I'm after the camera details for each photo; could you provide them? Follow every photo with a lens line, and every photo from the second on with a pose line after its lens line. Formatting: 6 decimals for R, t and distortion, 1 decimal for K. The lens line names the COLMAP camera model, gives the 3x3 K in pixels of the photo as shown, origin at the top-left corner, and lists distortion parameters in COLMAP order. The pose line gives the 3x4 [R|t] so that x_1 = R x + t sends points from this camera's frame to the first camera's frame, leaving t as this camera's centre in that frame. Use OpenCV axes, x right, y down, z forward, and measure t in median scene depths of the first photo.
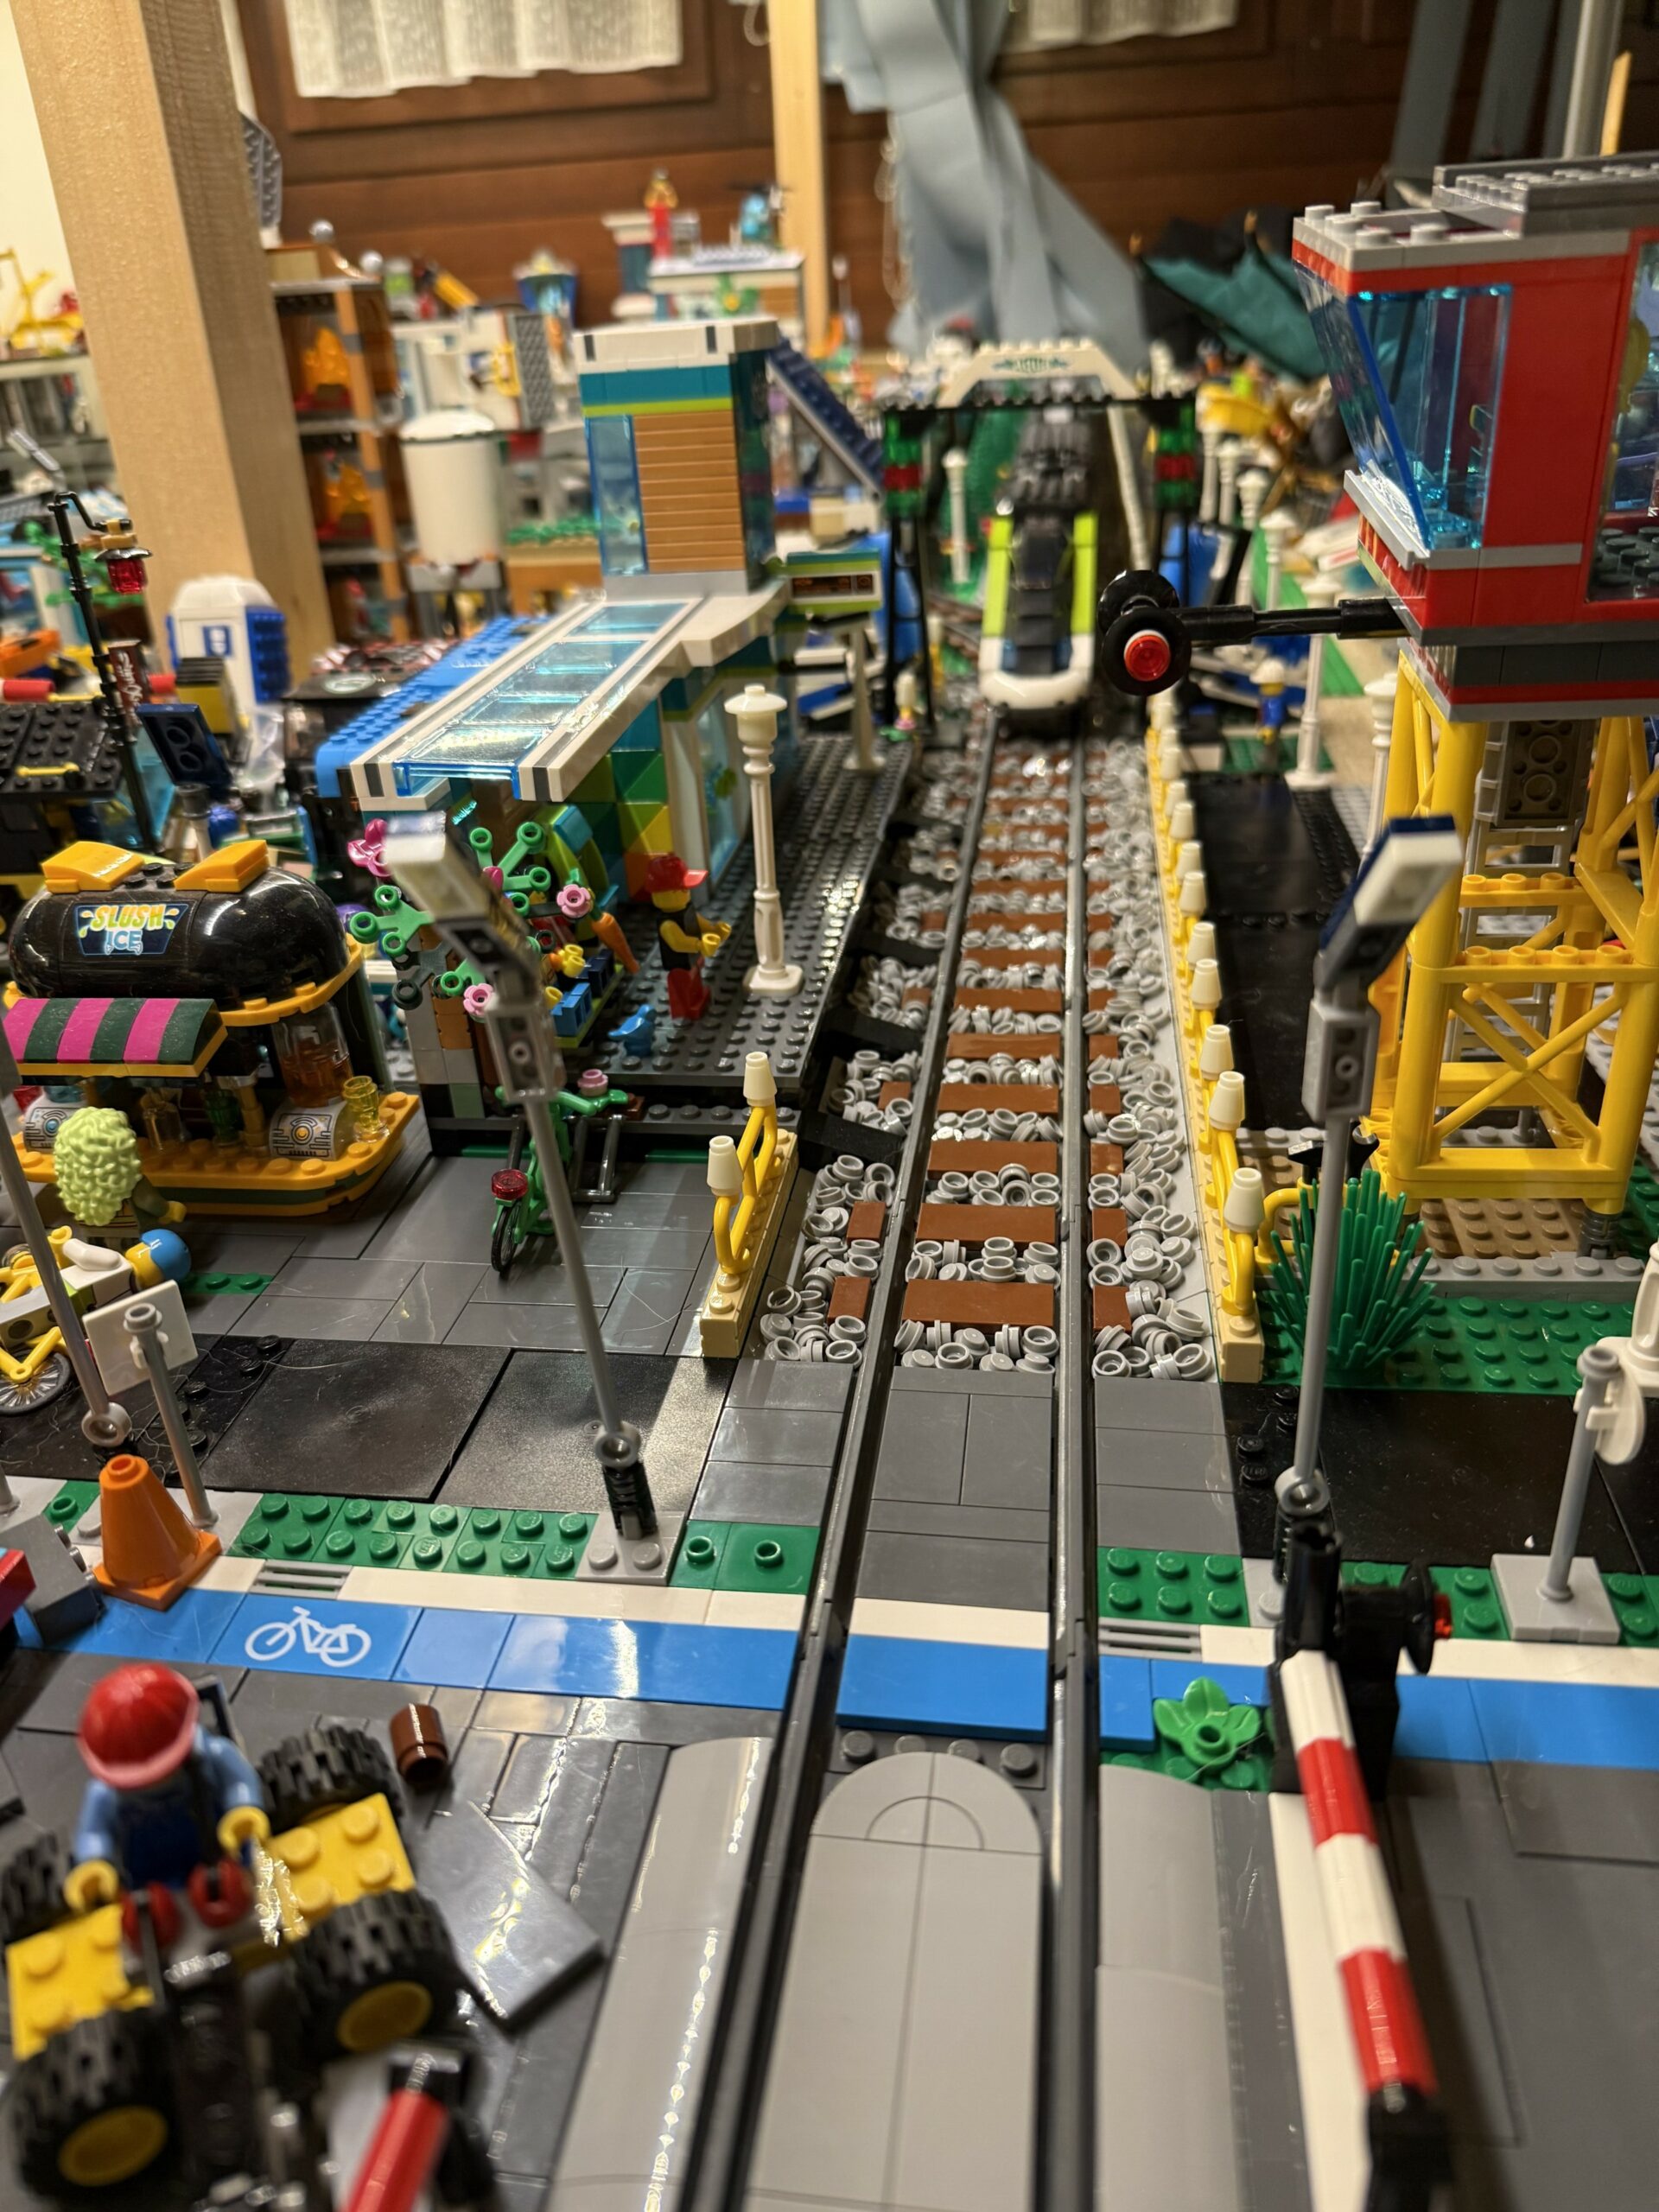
lens RADIAL K [[1657.2, 0, 829.5], [0, 1657.2, 1106.0], [0, 0, 1]] dist [0.087799, -0.217691]
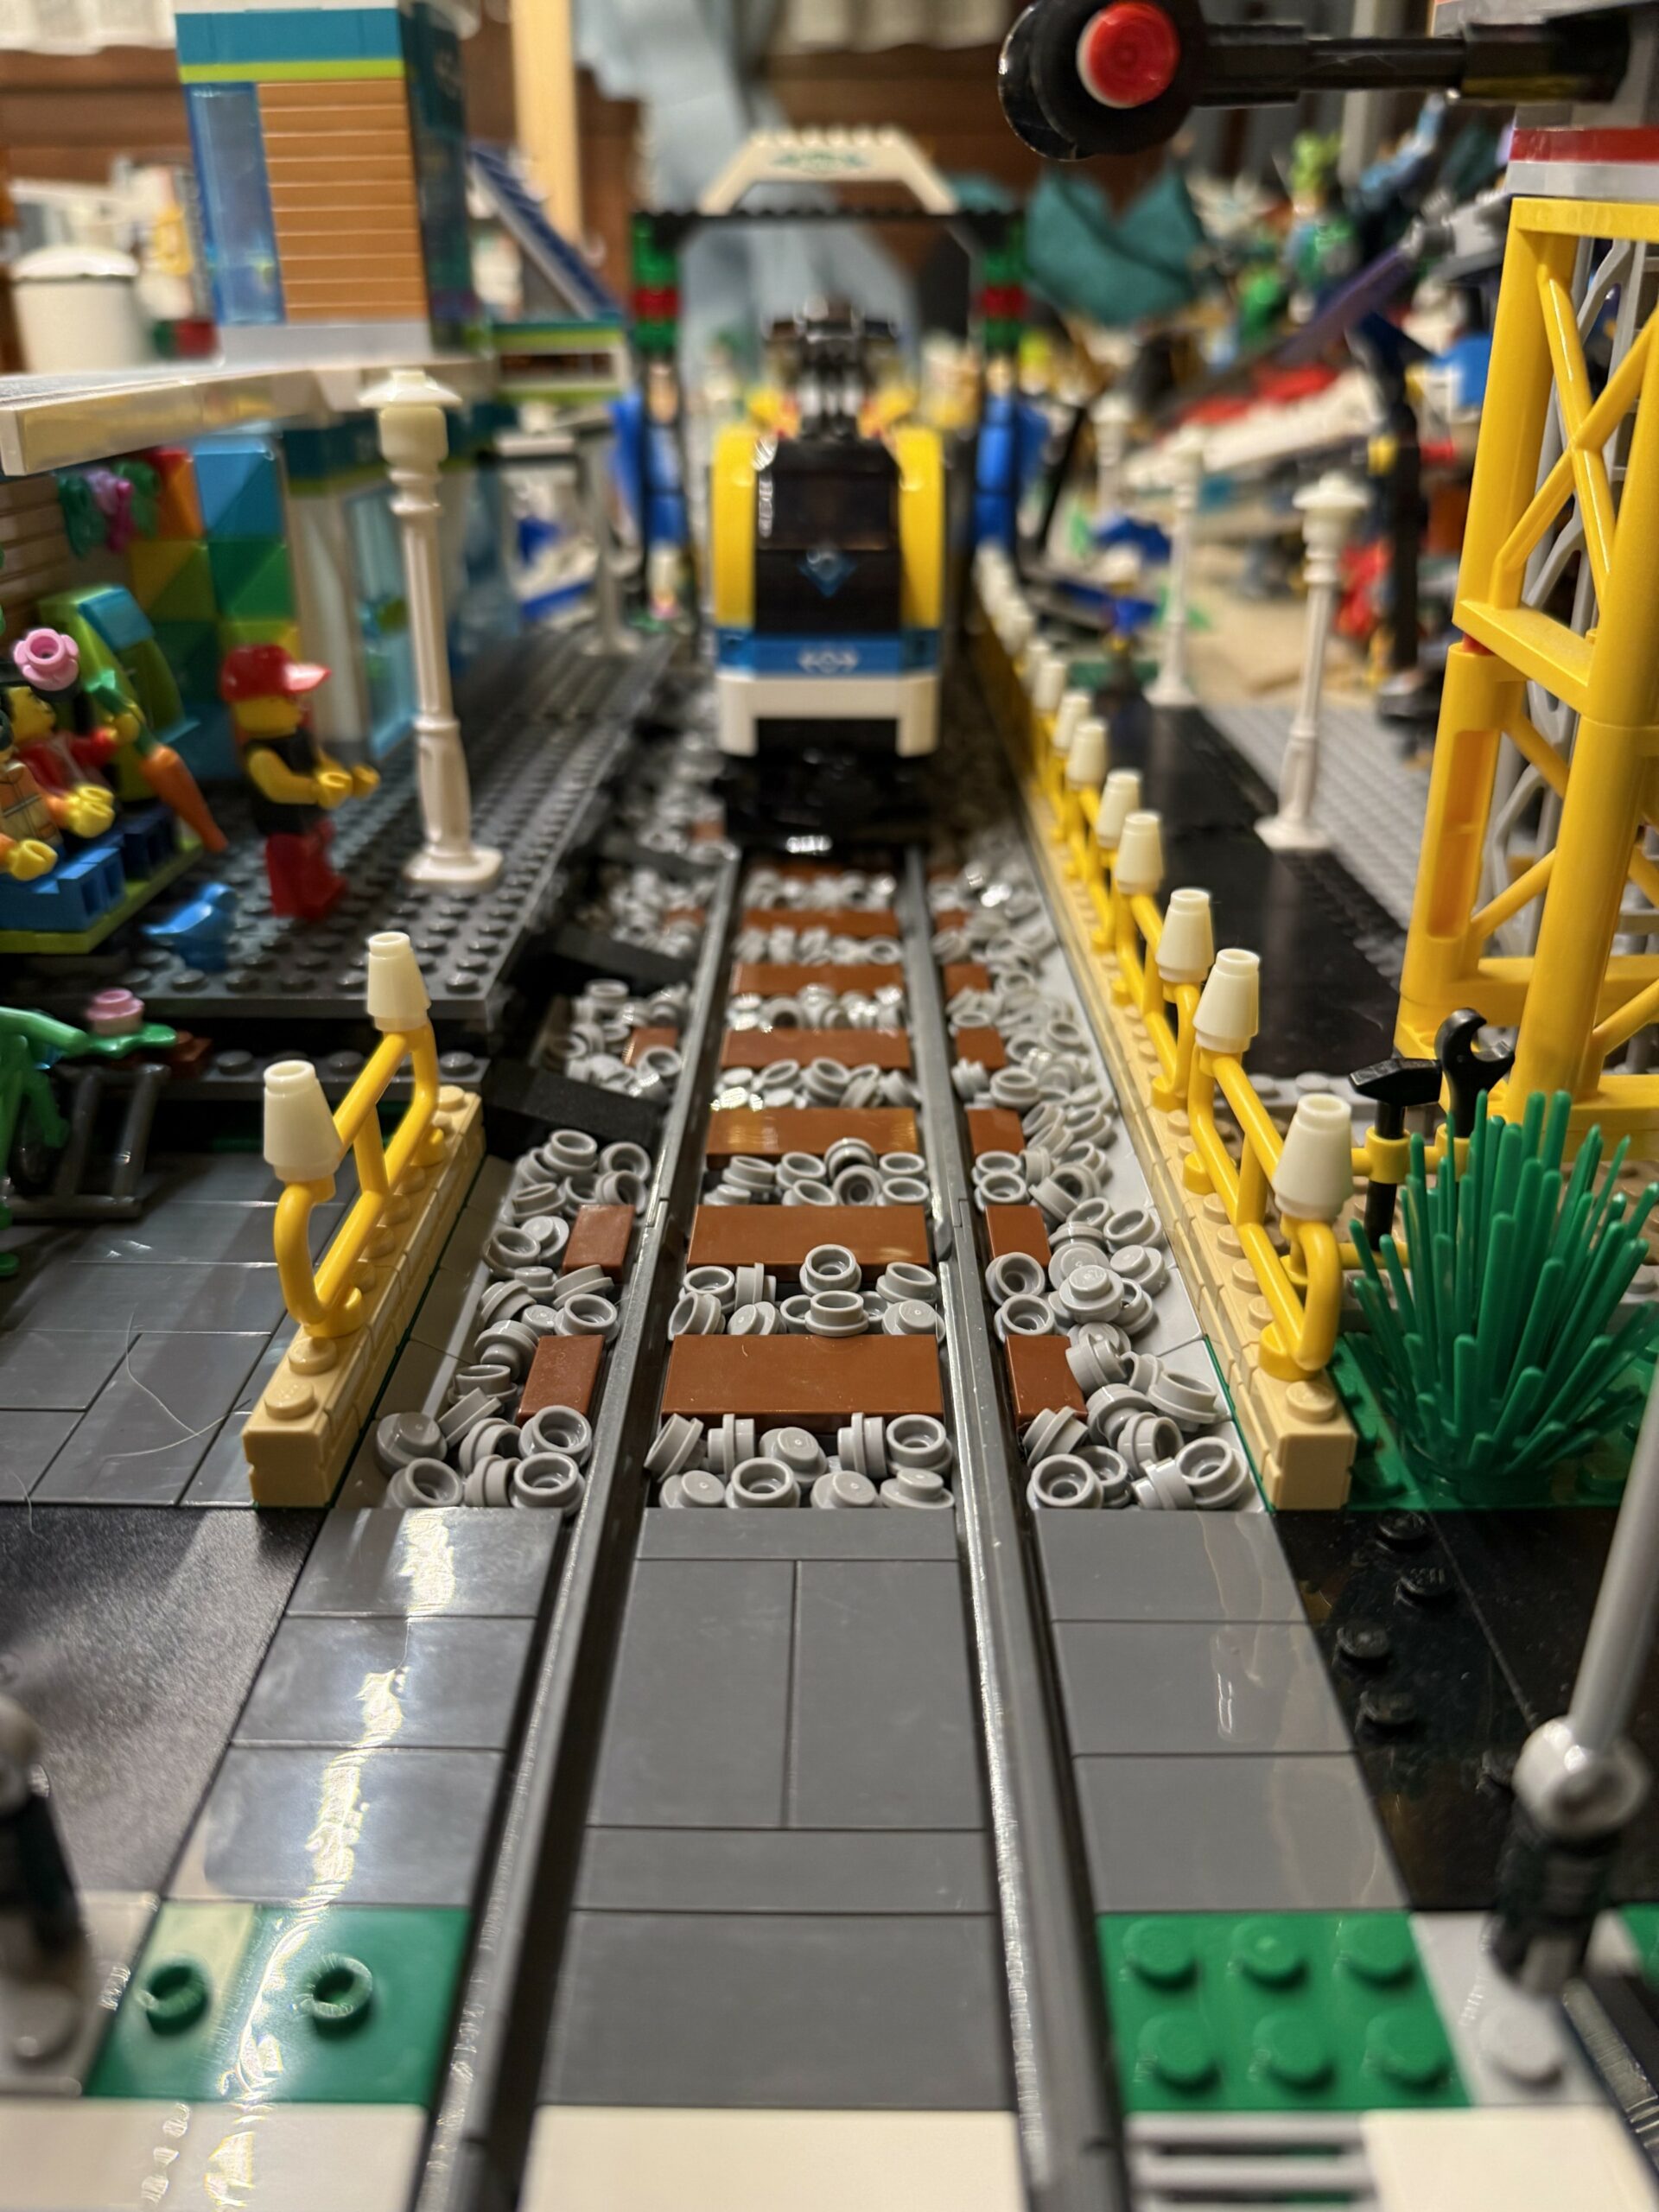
lens RADIAL K [[1657.2, 0, 829.5], [0, 1657.2, 1106.0], [0, 0, 1]] dist [0.087799, -0.217691]
pose [[0.991018, -0.016522, 0.132706, 0.024549], [0.021921, 0.998986, -0.039321, 0.046203], [-0.131922, 0.041877, 0.990375, 0.404262]]
